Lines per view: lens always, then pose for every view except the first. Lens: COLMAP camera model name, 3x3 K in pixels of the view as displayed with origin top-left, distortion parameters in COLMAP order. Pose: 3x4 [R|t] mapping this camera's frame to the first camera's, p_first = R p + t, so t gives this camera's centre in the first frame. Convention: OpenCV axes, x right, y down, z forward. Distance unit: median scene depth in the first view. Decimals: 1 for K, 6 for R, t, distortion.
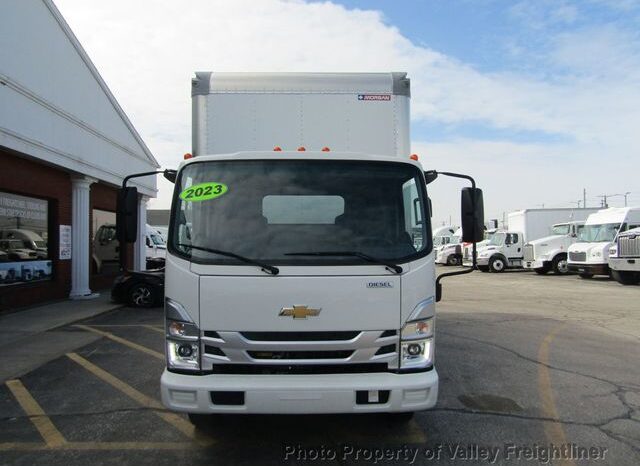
lens RADIAL K [[461.4, 0, 319.6], [0, 461.4, 234.1], [0, 0, 1]] dist [-0.000924, 0.000867]
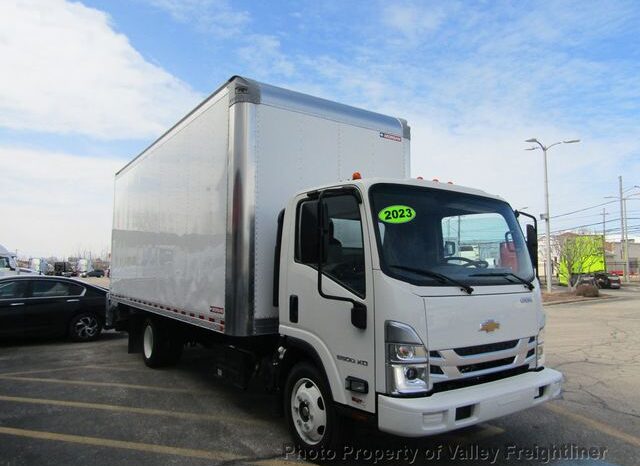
lens RADIAL K [[461.4, 0, 330.3], [0, 461.4, 235.0], [0, 0, 1]] dist [-0.000924, 0.000867]
pose [[0.830769, 0.046254, 0.554692, -0.985615], [-0.015774, 0.998098, -0.059603, 0.017172], [-0.556394, 0.040767, 0.829918, 0.260833]]
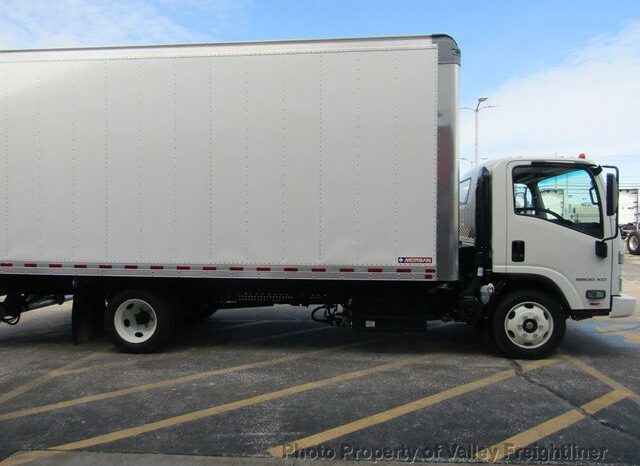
lens RADIAL K [[461.4, 0, 326.8], [0, 461.4, 230.2], [0, 0, 1]] dist [-0.000924, 0.000867]
pose [[0.103036, -0.021659, 0.994442, -2.016370], [-0.015977, 0.999598, 0.023426, 0.044392], [-0.994549, -0.018302, 0.102648, 1.846588]]
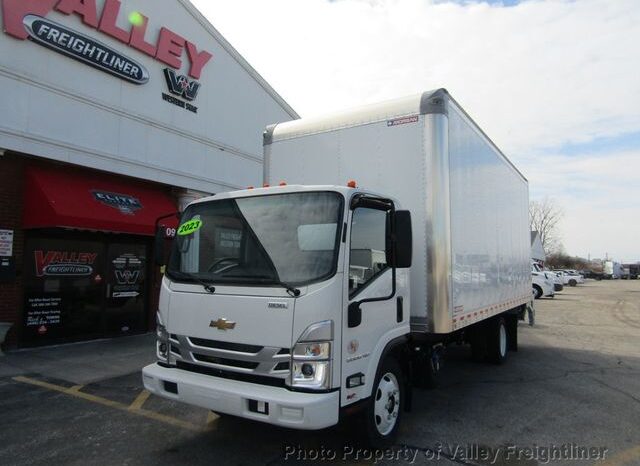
lens RADIAL K [[461.4, 0, 317.7], [0, 461.4, 236.2], [0, 0, 1]] dist [-0.000924, 0.000867]
pose [[0.824012, -0.033243, -0.565596, 0.823143], [0.002757, 0.998501, -0.054670, 0.006062], [0.566565, 0.043489, 0.822868, 0.145378]]
